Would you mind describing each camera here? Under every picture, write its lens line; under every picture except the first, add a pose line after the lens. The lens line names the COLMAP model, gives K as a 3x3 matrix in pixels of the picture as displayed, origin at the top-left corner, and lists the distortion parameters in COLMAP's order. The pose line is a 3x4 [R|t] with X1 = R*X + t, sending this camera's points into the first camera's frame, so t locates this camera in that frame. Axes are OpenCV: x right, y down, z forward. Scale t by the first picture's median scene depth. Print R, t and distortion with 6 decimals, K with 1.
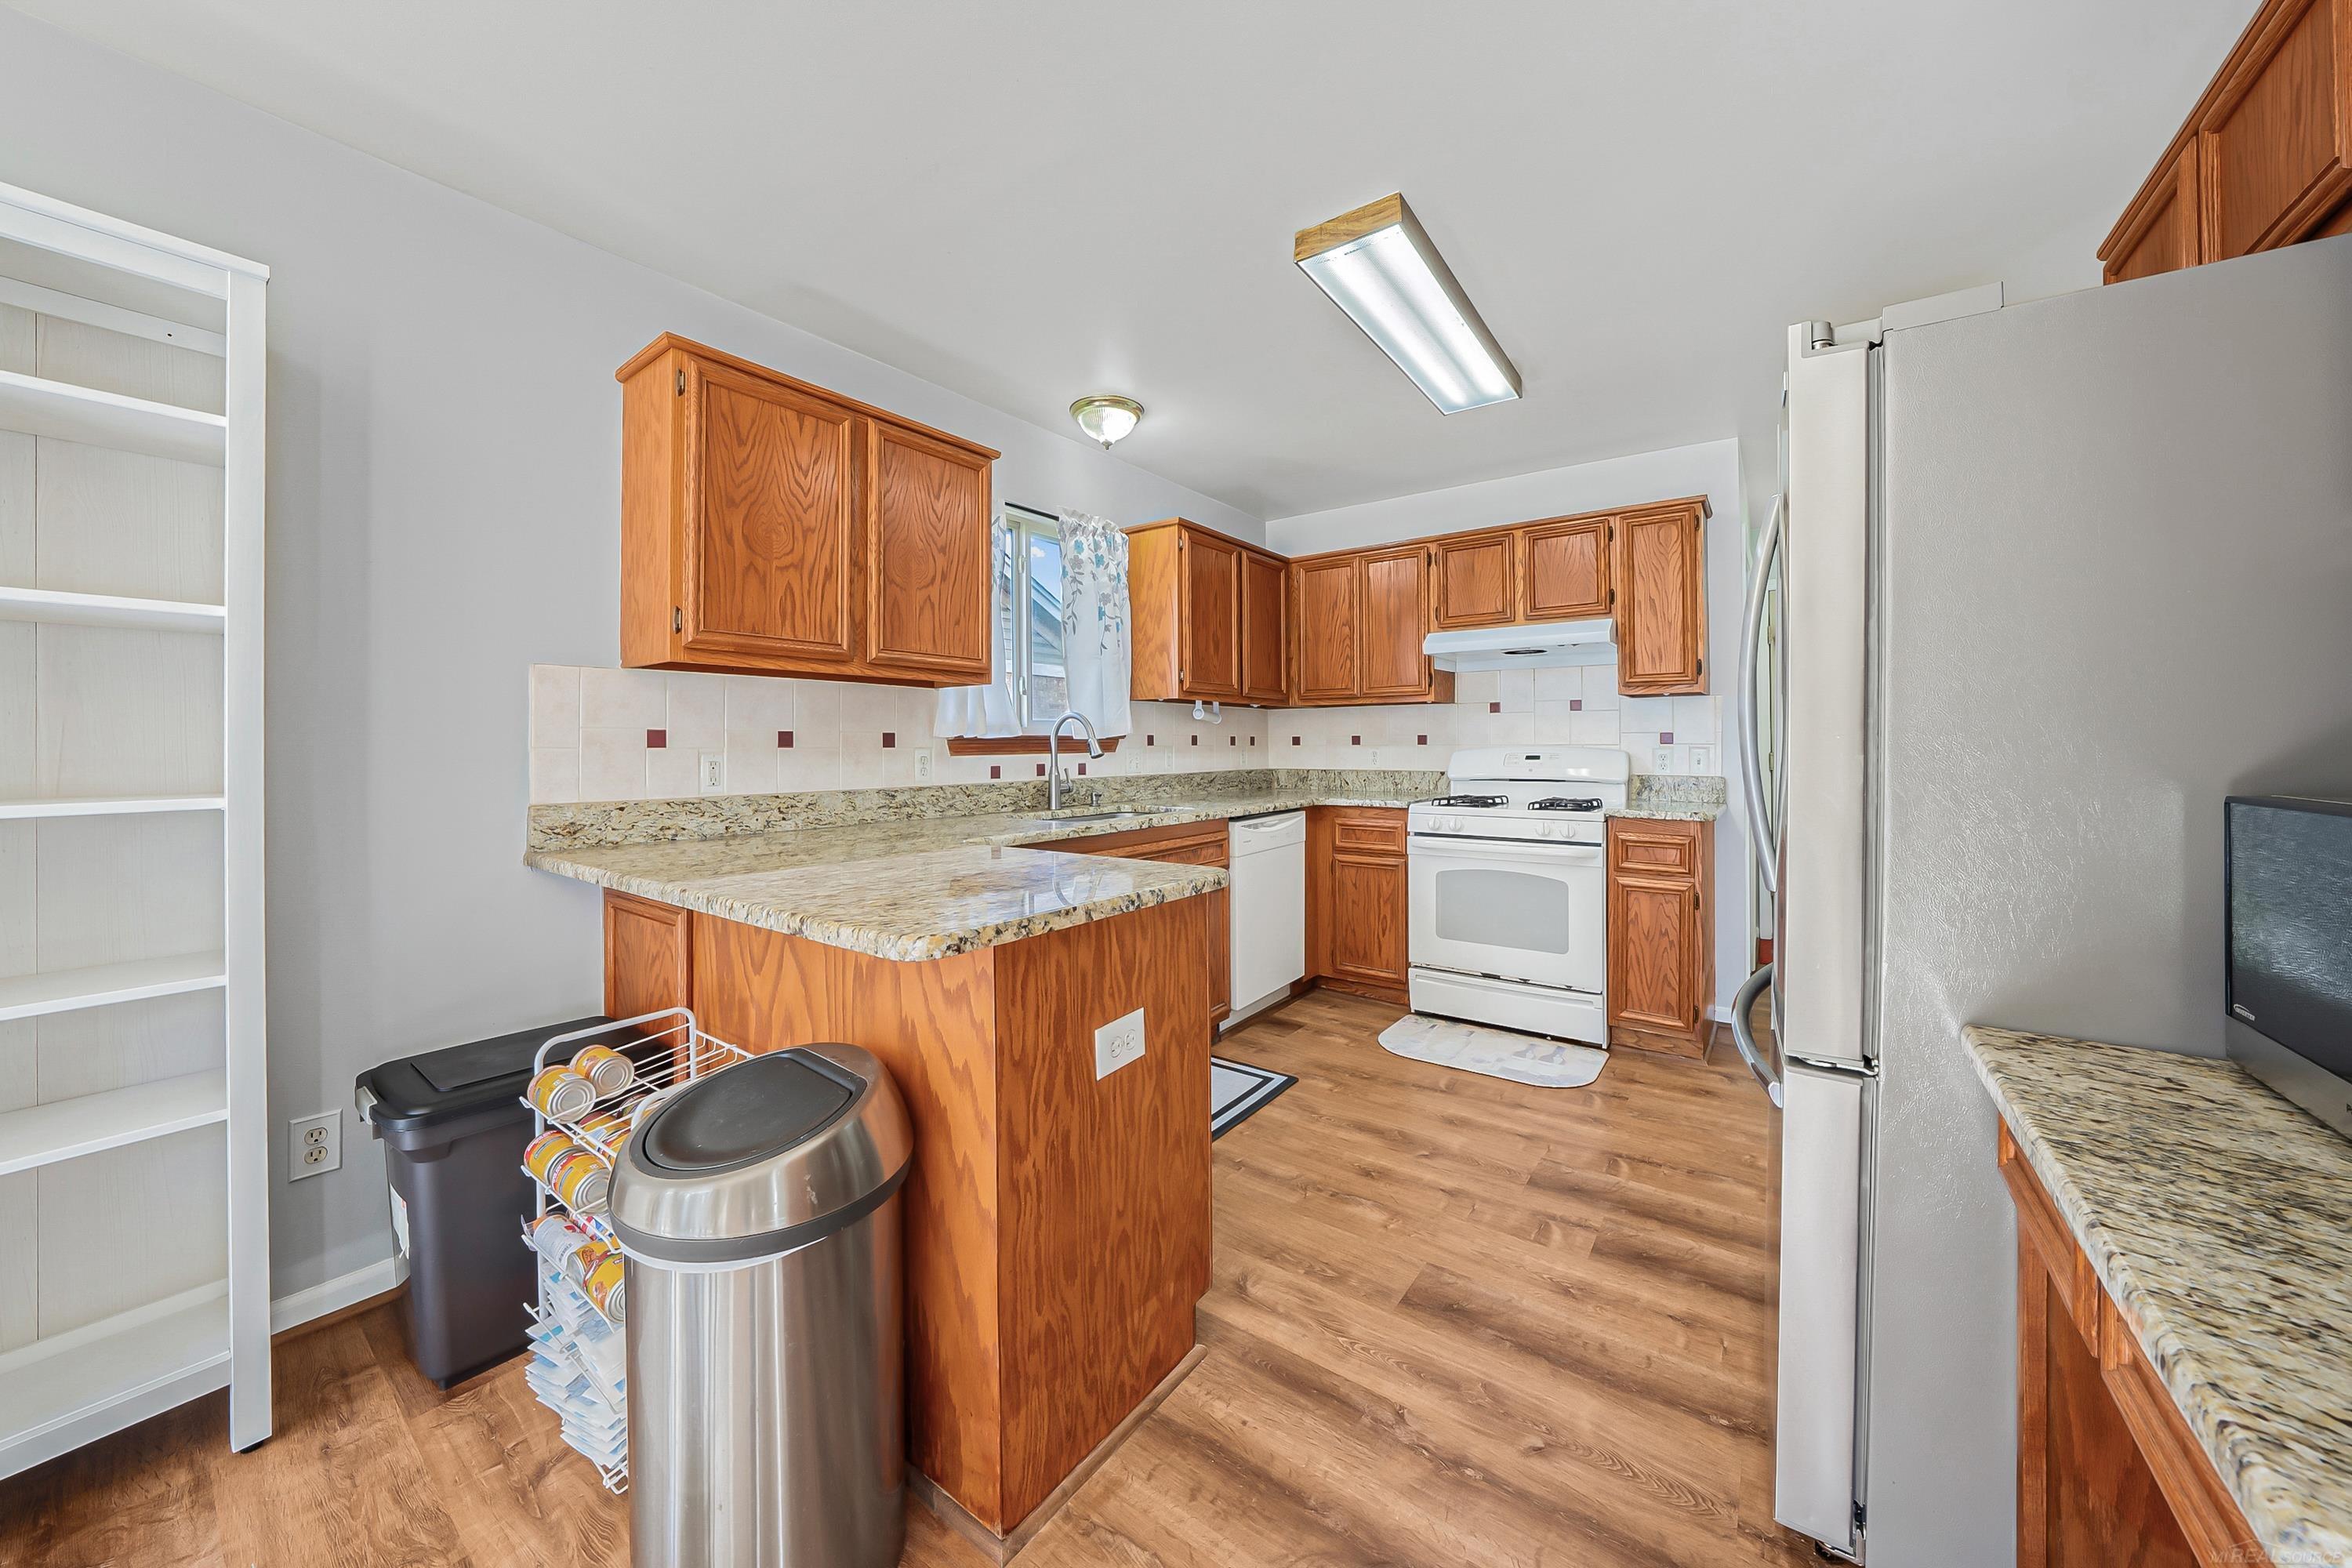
lens RADIAL K [[821.3, 0, 1144.0], [0, 821.3, 747.4], [0, 0, 1]] dist [-0.026987, 0.004801]
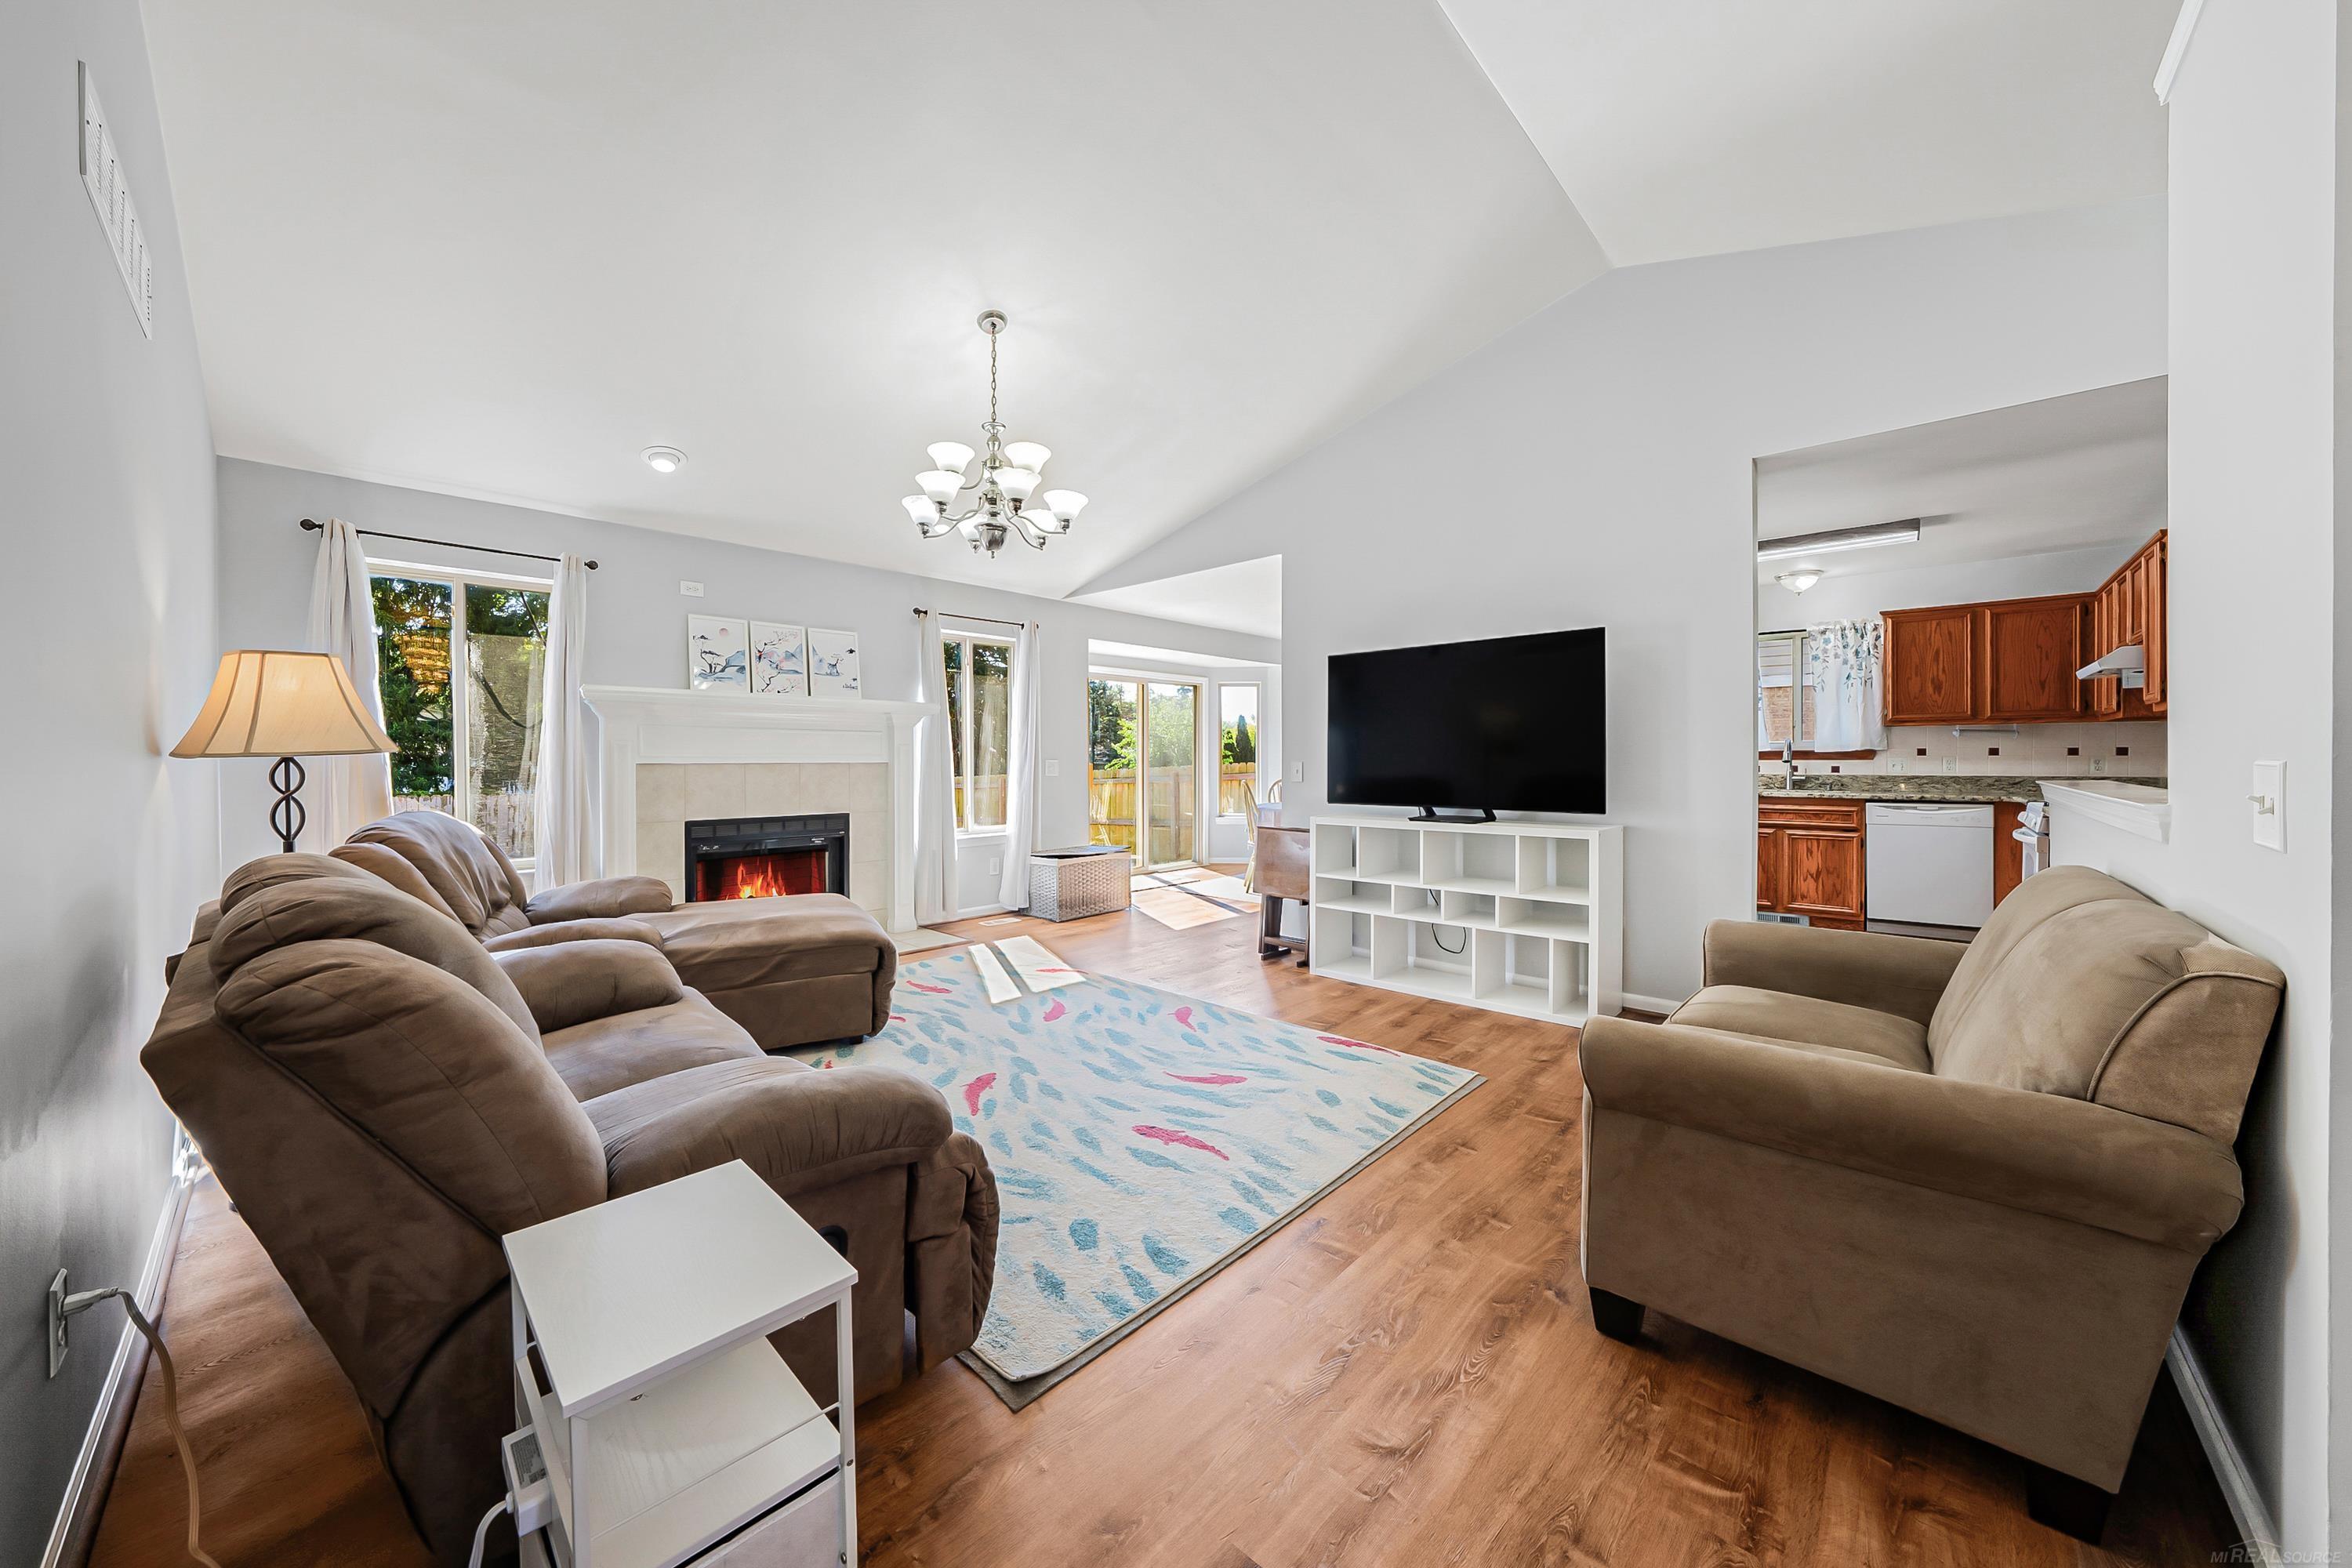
lens RADIAL K [[831.8, 0, 1184.3], [0, 831.8, 750.8], [0, 0, 1]] dist [-0.027512, 0.005512]
pose [[-0.087301, -0.000040, -0.996182, 2.571419], [0.003295, 0.999995, -0.000329, -0.023193], [0.996177, -0.003312, -0.087300, -0.301281]]
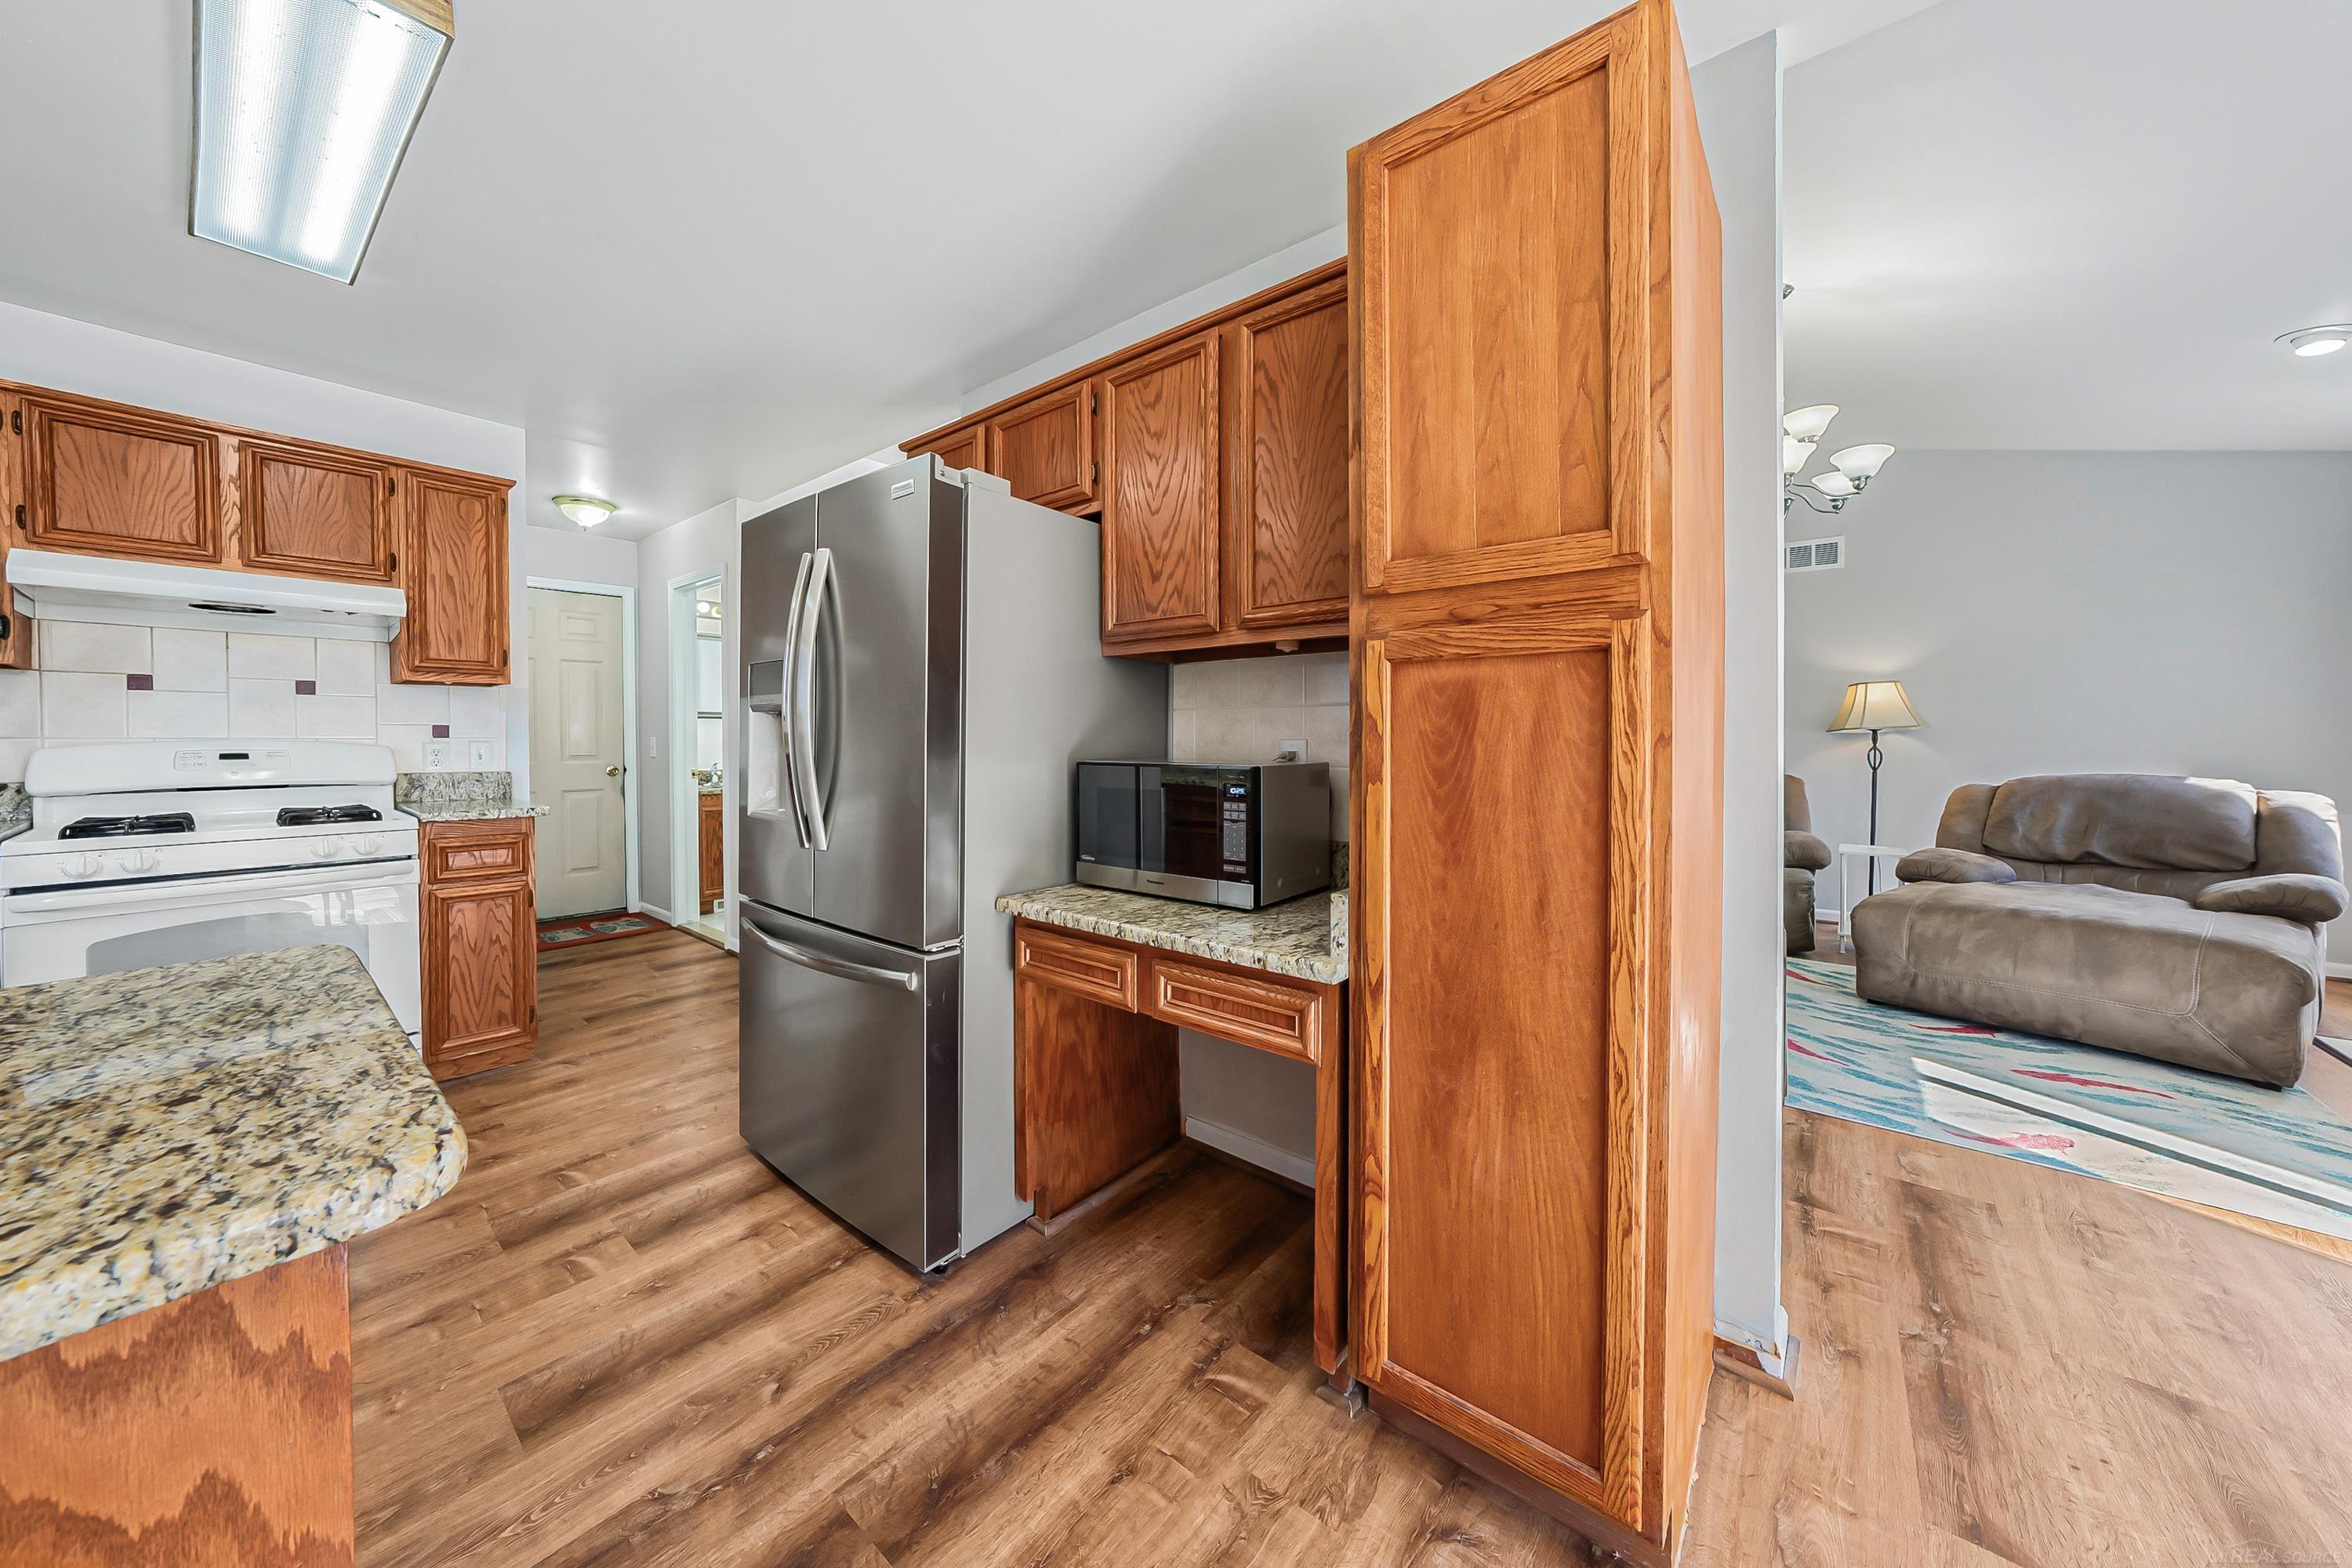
lens RADIAL K [[810.9, 0, 1164.0], [0, 810.9, 752.2], [0, 0, 1]] dist [-0.028102, 0.008458]
pose [[0.032245, -0.016848, 0.999338, -0.303049], [0.004069, 0.999852, 0.016725, 0.000366], [-0.999472, 0.003527, 0.032309, 0.244540]]
